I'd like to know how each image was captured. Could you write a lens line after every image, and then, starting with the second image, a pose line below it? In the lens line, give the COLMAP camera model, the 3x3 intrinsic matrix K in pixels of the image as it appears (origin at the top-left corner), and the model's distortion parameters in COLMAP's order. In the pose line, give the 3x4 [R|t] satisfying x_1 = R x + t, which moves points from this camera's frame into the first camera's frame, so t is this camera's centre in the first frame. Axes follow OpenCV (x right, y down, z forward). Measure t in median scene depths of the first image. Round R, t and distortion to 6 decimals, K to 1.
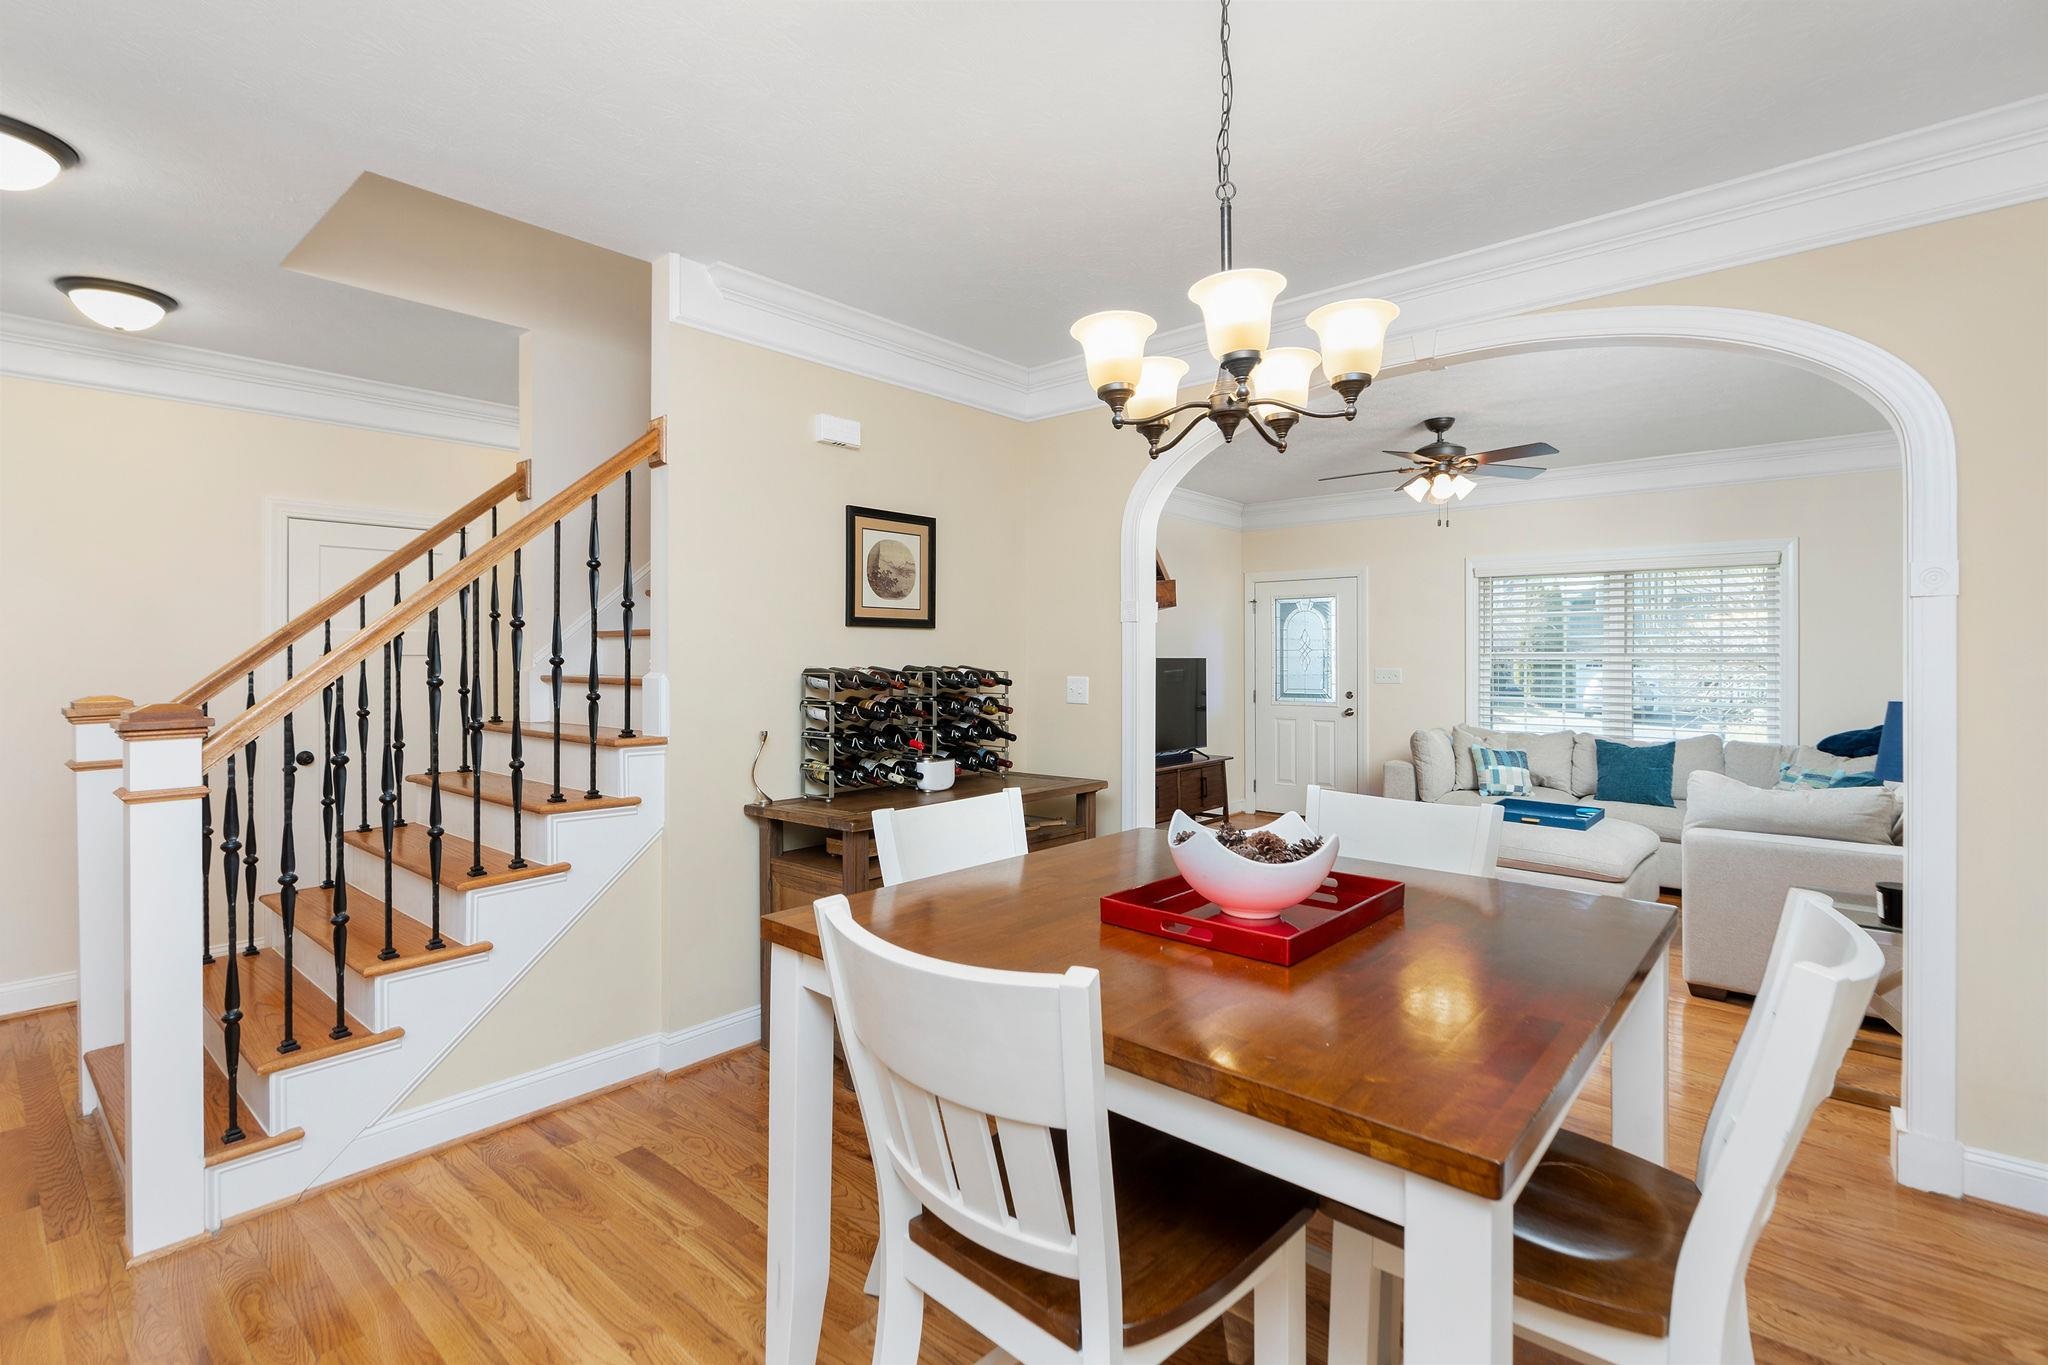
lens RADIAL K [[934.5, 0, 1013.6], [0, 934.5, 656.9], [0, 0, 1]] dist [-0.006426, 0.000945]
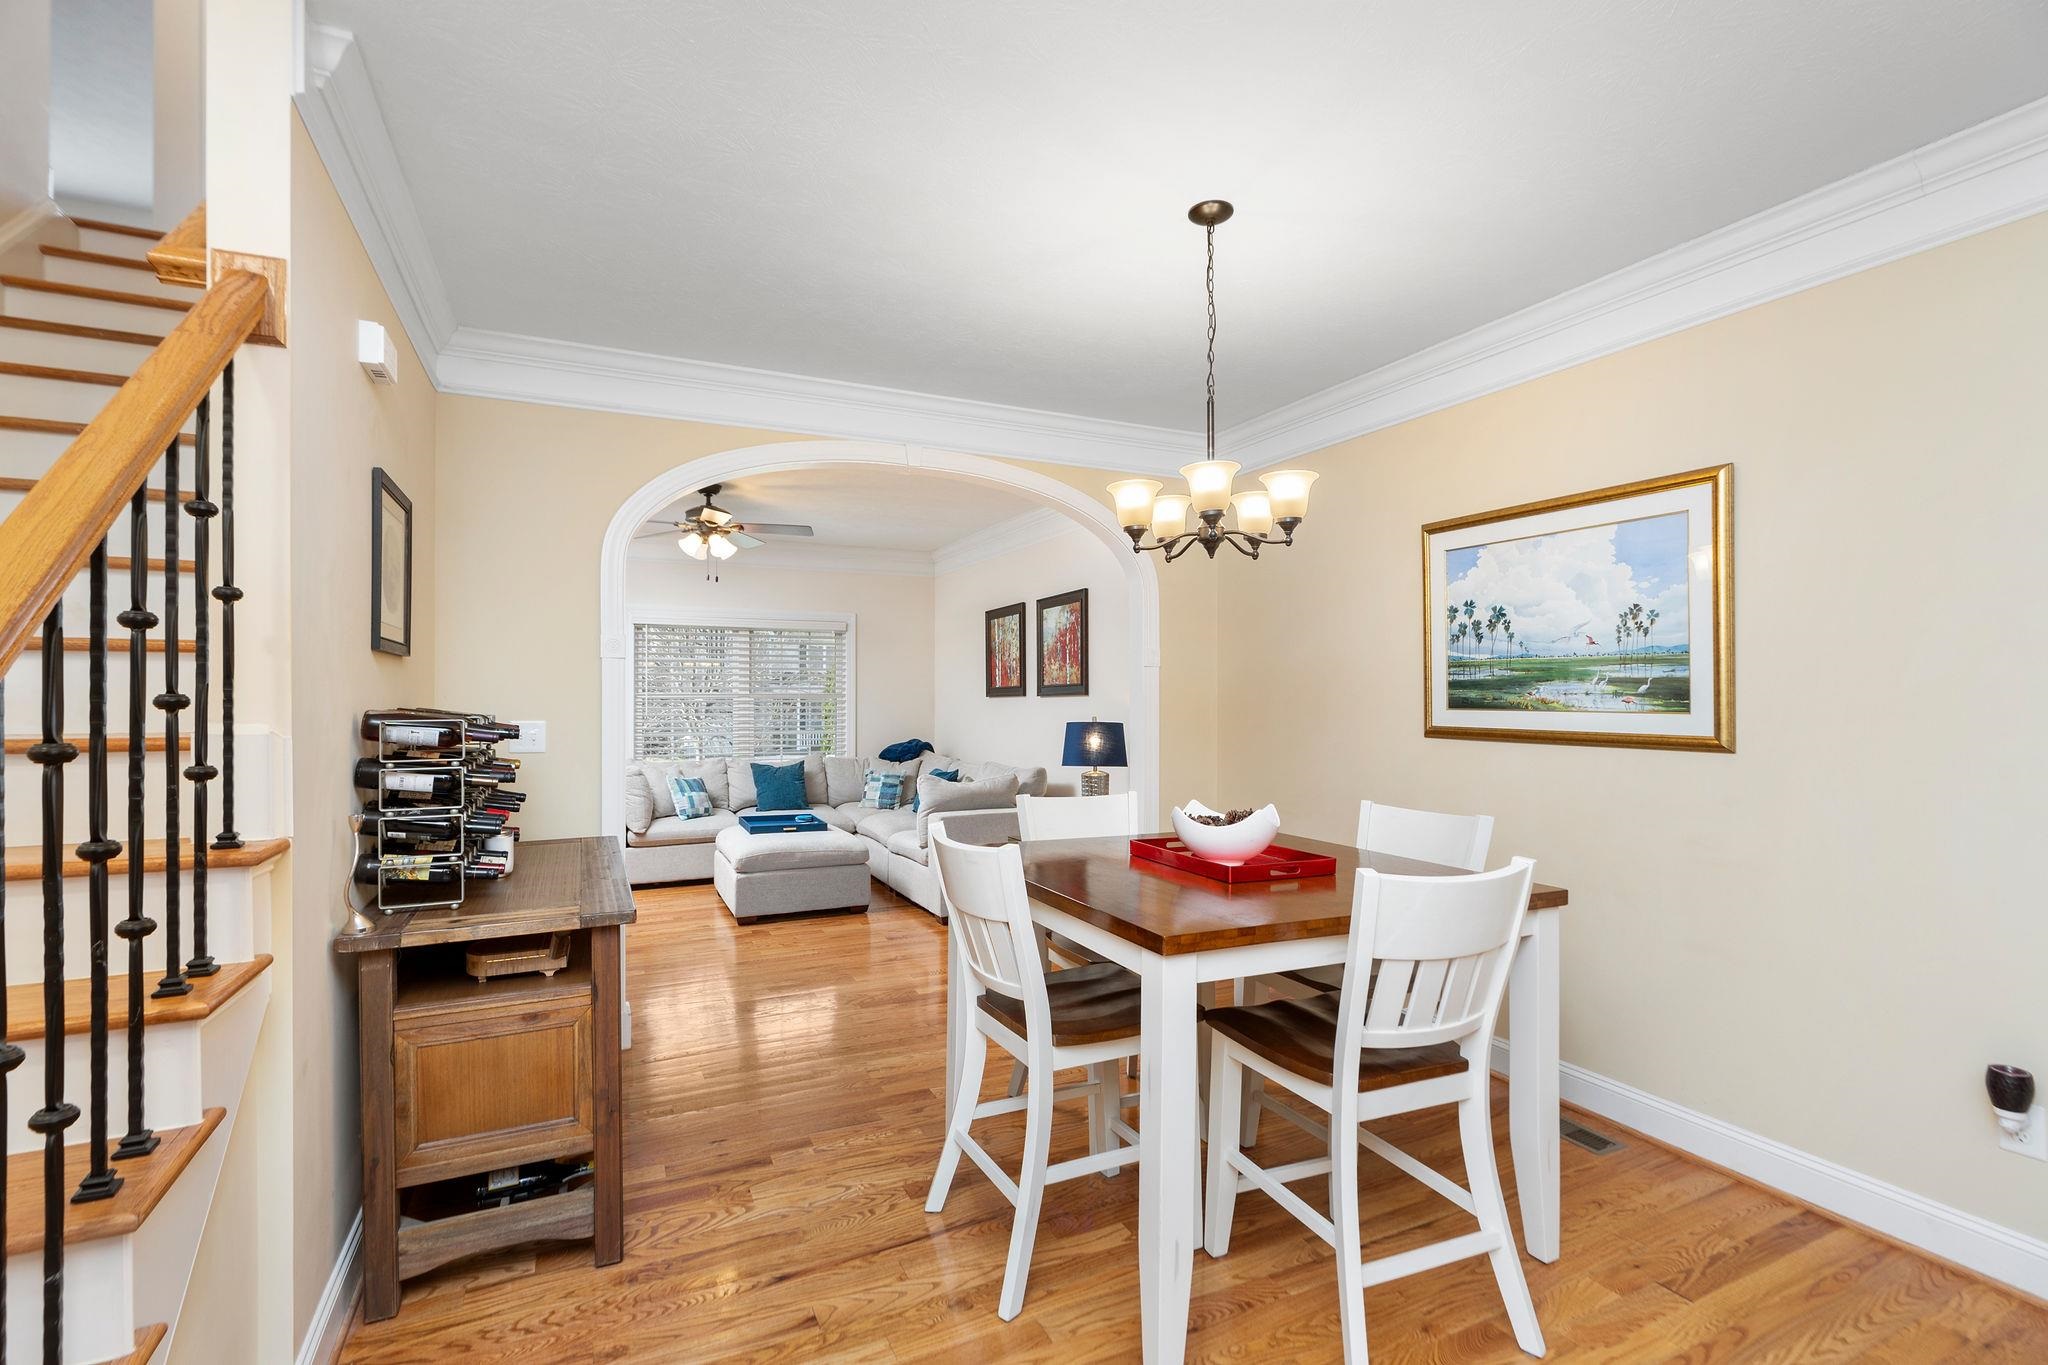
lens RADIAL K [[934.5, 0, 1014.5], [0, 934.5, 700.8], [0, 0, 1]] dist [-0.006426, 0.000945]
pose [[0.402256, -0.003704, 0.915520, -0.361744], [-0.002500, 0.999984, 0.005144, -0.001080], [-0.915524, -0.004358, 0.402240, 0.178450]]
